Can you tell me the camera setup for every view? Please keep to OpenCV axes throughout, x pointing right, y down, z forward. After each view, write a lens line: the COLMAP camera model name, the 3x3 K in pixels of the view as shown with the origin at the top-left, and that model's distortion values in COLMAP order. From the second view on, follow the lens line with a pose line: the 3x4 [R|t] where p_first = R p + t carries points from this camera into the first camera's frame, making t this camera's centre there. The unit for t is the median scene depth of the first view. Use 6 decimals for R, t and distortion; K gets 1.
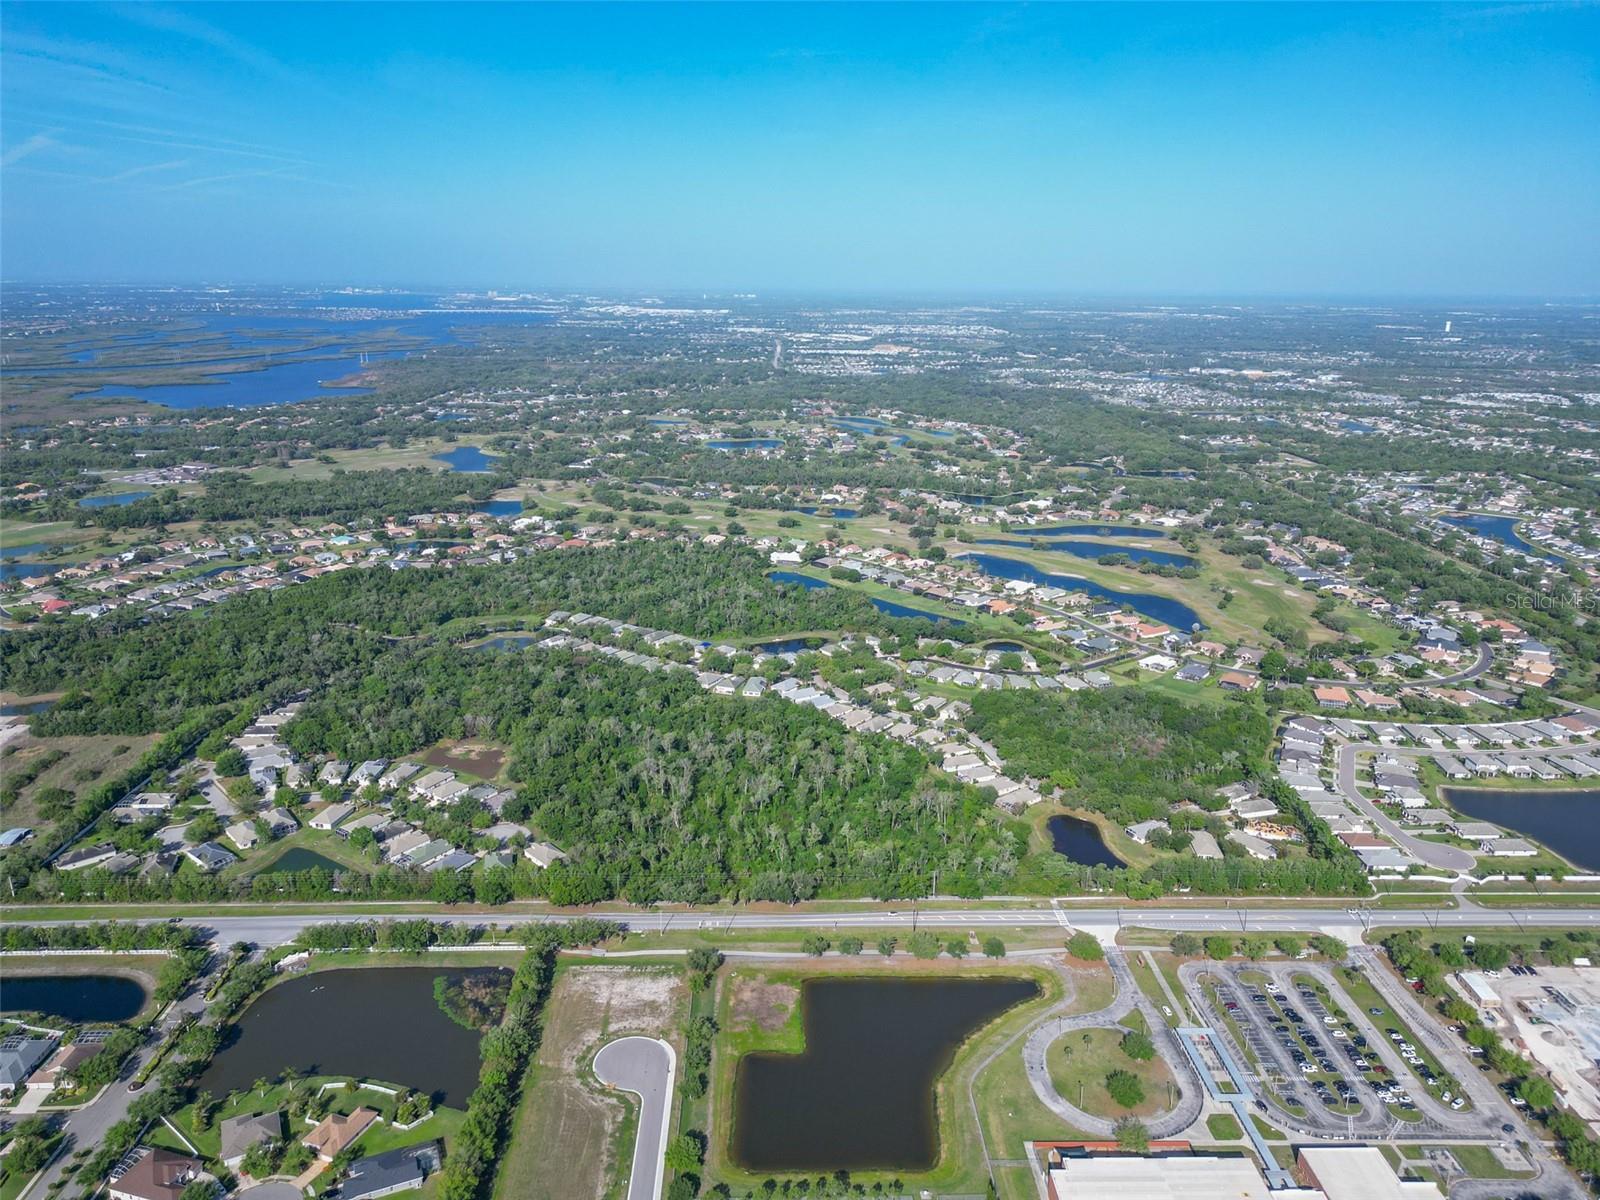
lens RADIAL K [[1117.5, 0, 796.8], [0, 1117.5, 593.9], [0, 0, 1]] dist [0.090557, -0.090115]
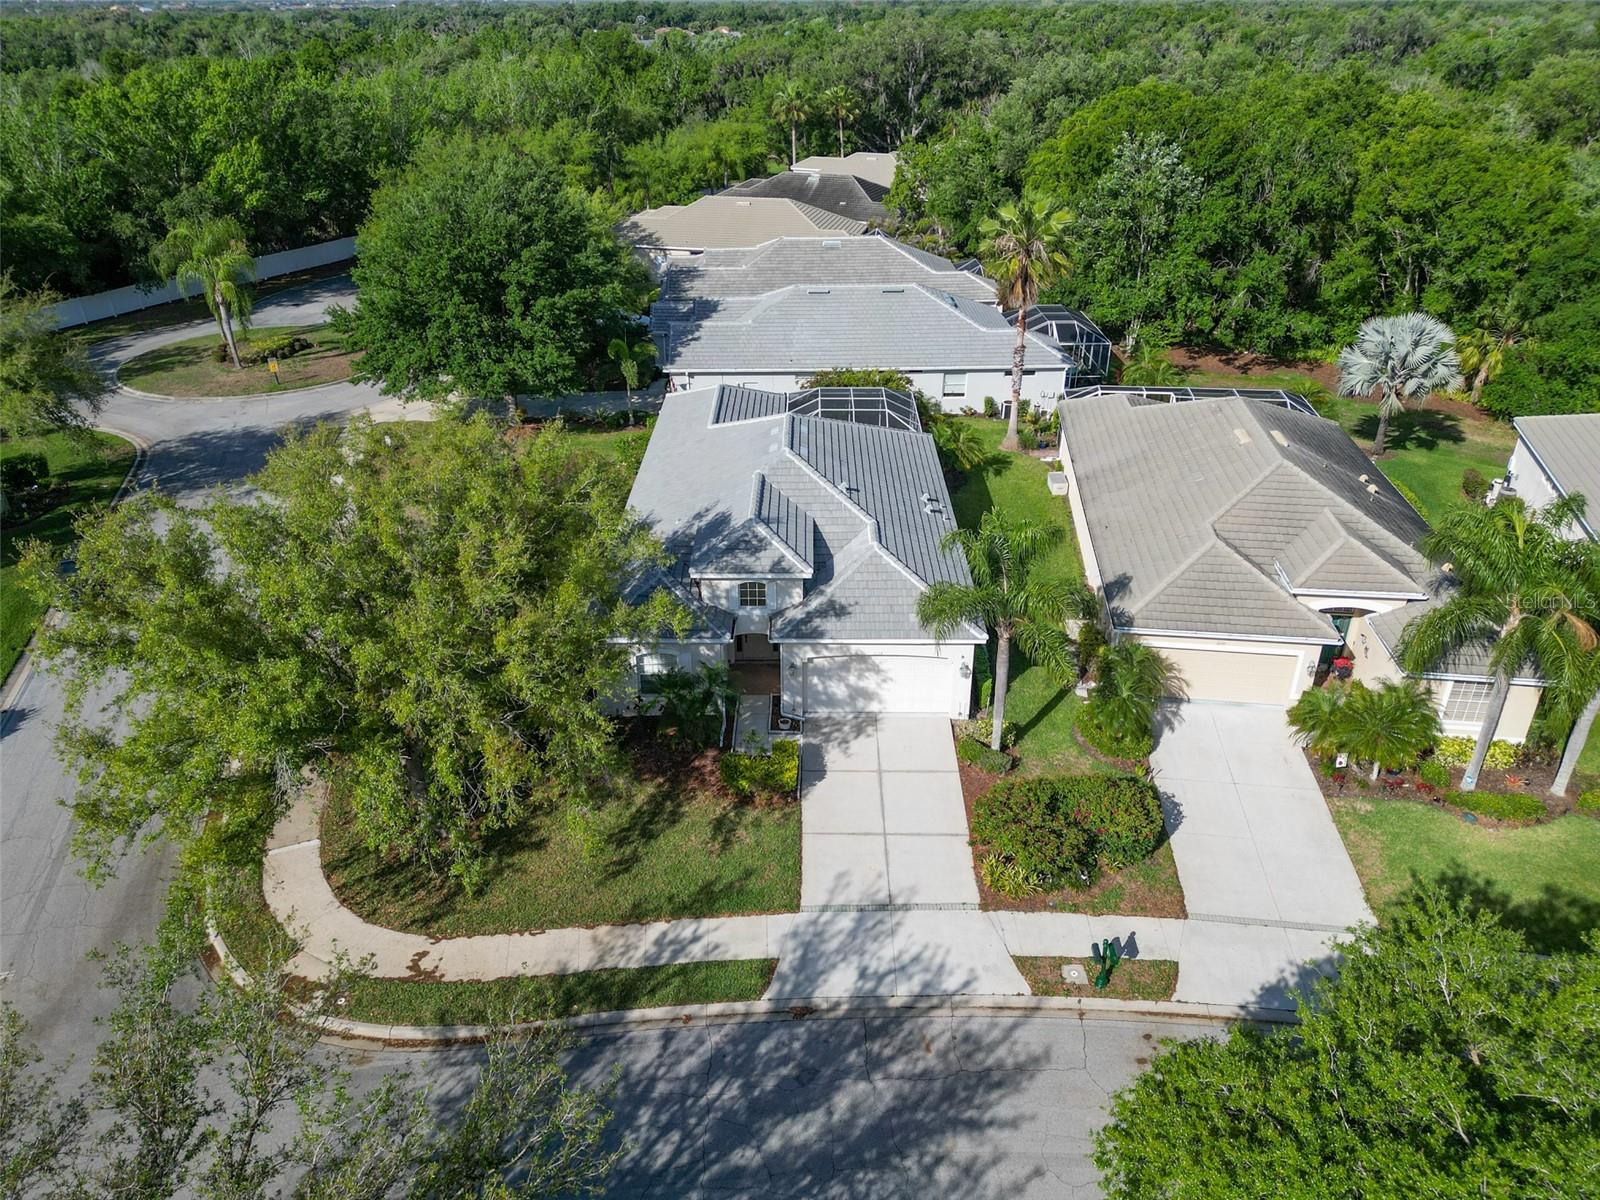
lens RADIAL K [[1120.3, 0, 796.4], [0, 1120.3, 590.3], [0, 0, 1]] dist [0.072501, -0.069812]
pose [[0.902192, 0.187404, -0.388497, -0.369279], [-0.104024, 0.968632, 0.225679, 0.127510], [0.418604, -0.163193, 0.893386, 0.784073]]
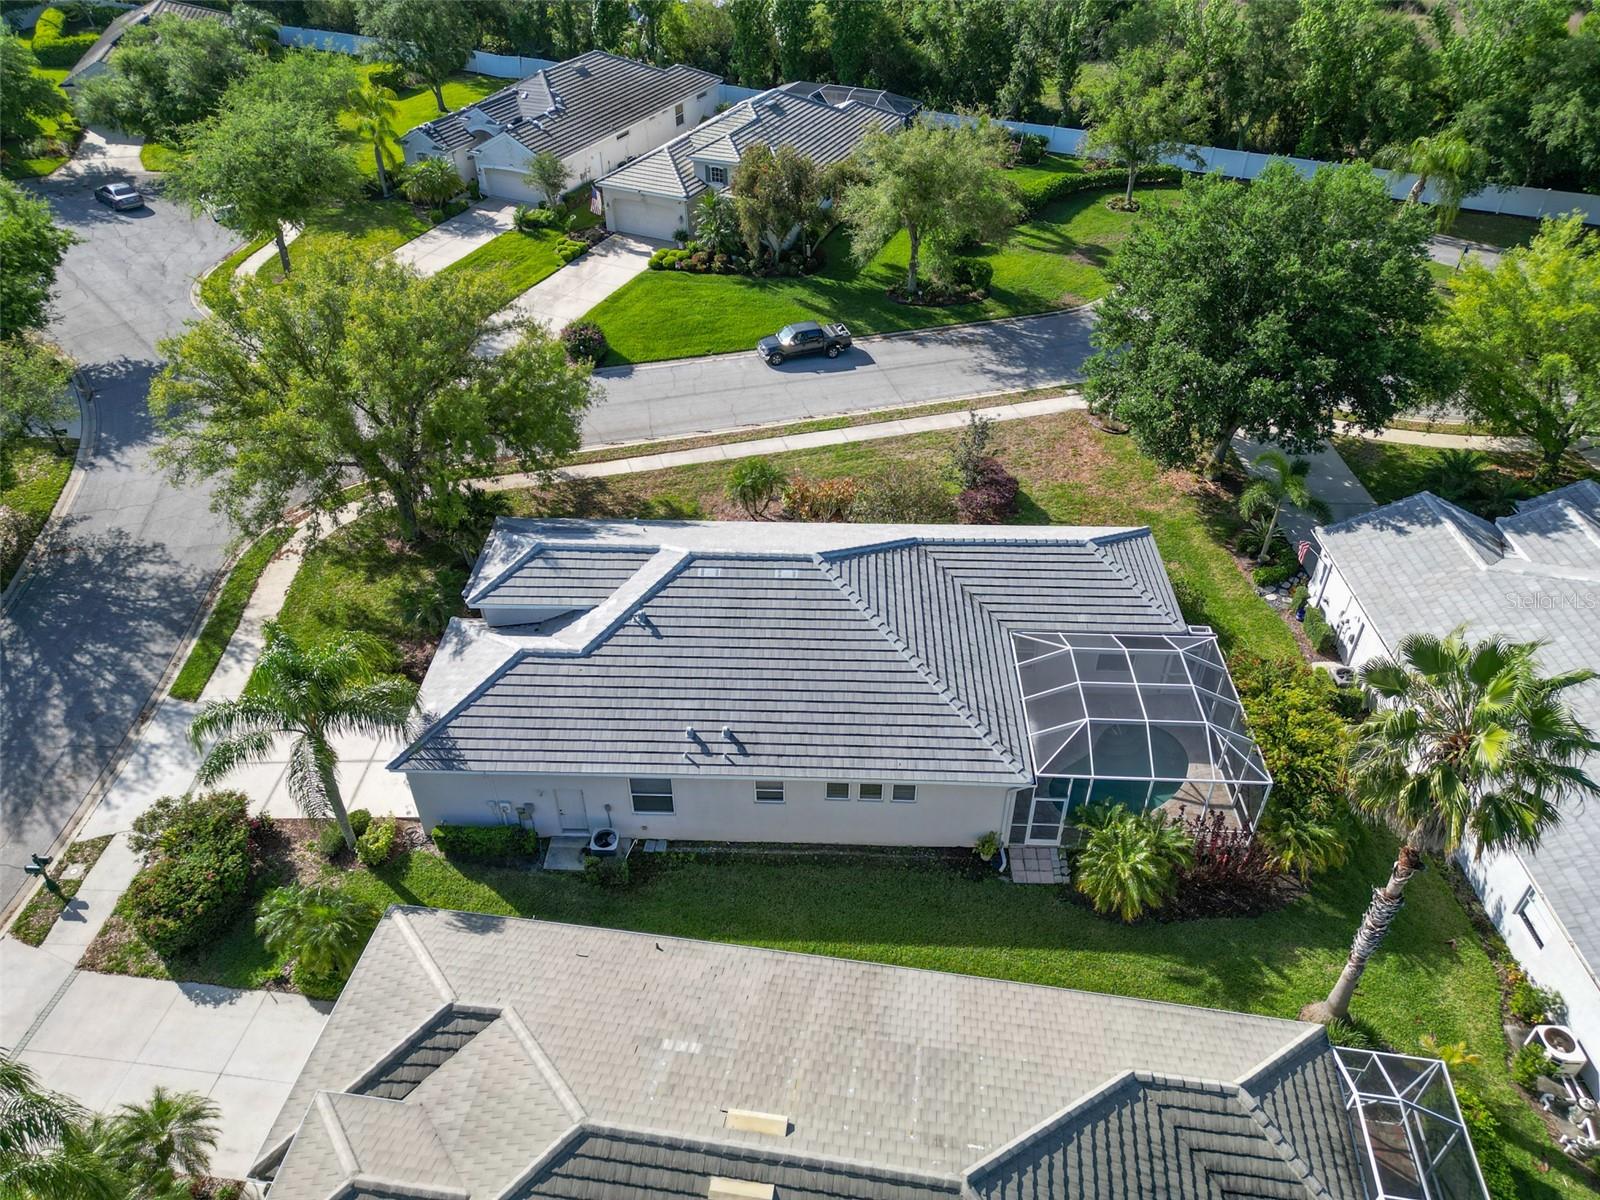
lens RADIAL K [[1117.5, 0, 796.8], [0, 1117.5, 593.9], [0, 0, 1]] dist [0.090557, -0.090115]
pose [[-0.455504, 0.541810, -0.706370, -0.360095], [-0.240234, 0.689218, 0.683569, 0.101408], [0.857207, 0.481062, -0.183780, 0.846384]]
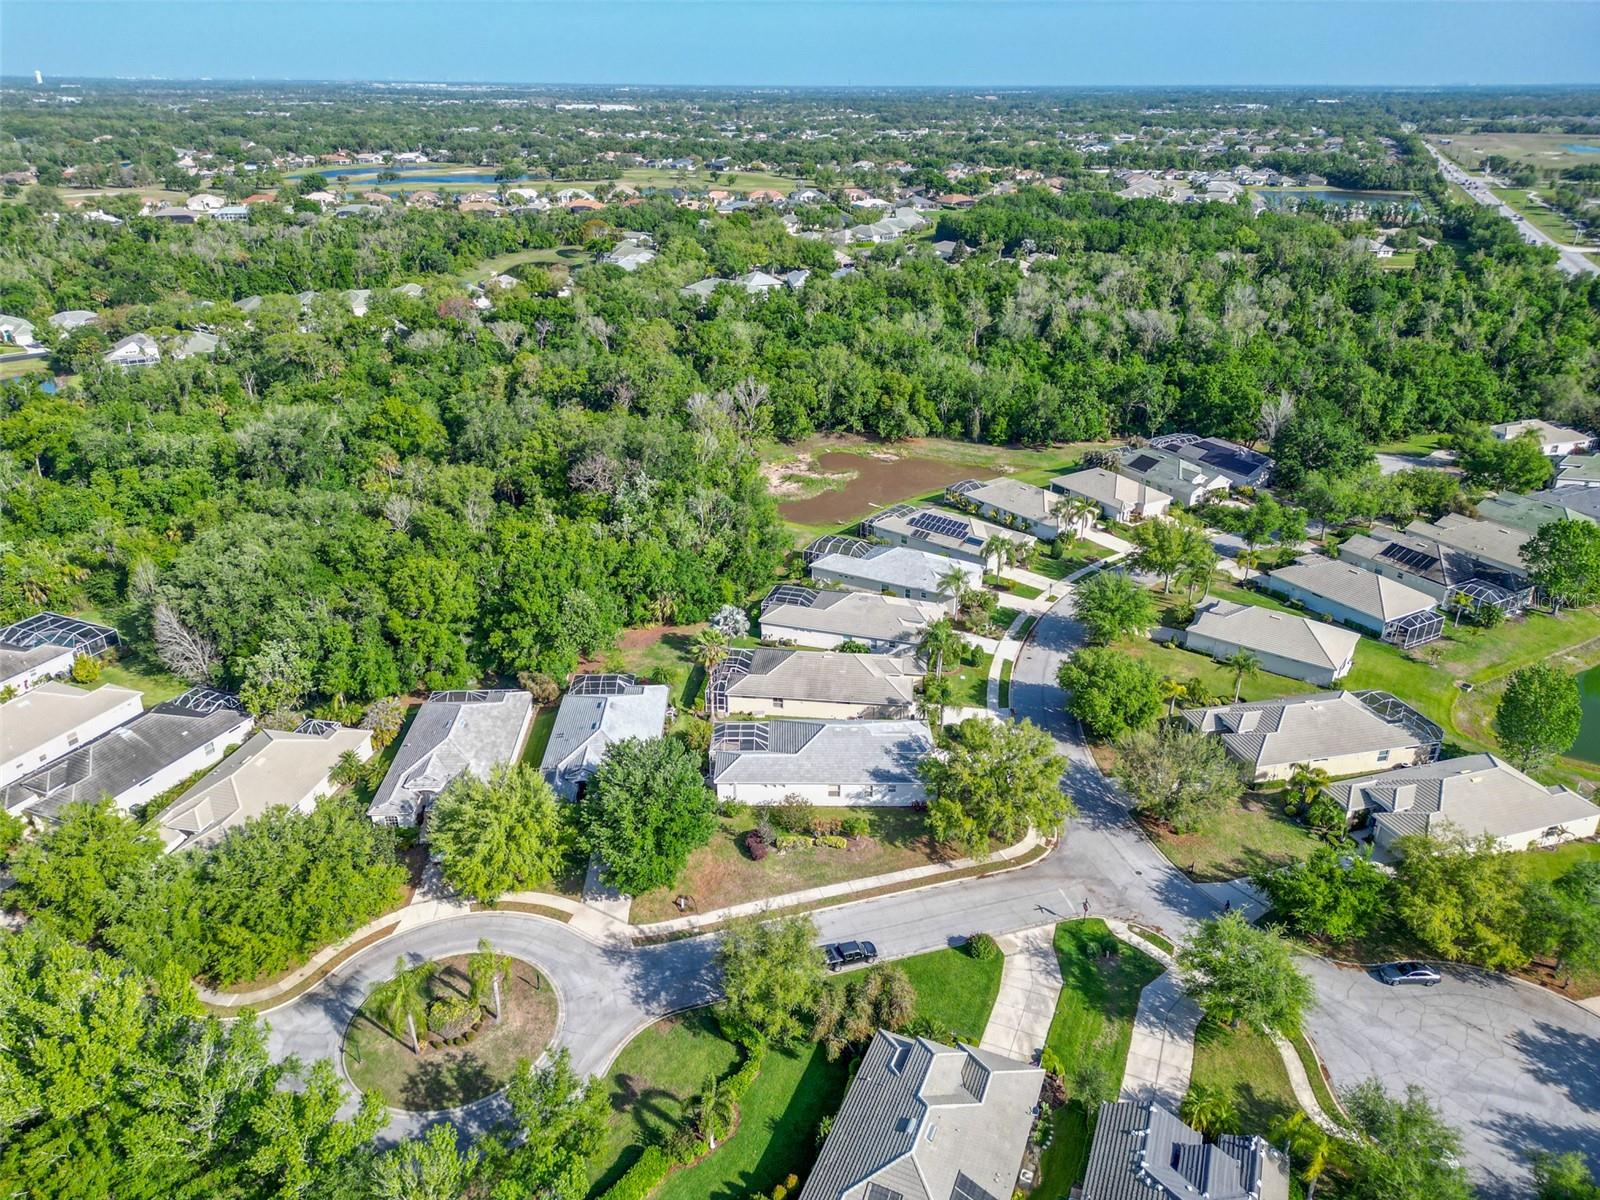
lens RADIAL K [[1120.3, 0, 796.4], [0, 1120.3, 590.3], [0, 0, 1]] dist [0.072501, -0.069812]
pose [[0.418033, -0.380746, 0.824791, -0.523771], [0.244677, 0.921567, 0.301410, 0.063101], [-0.874861, 0.075808, 0.478405, 0.761678]]
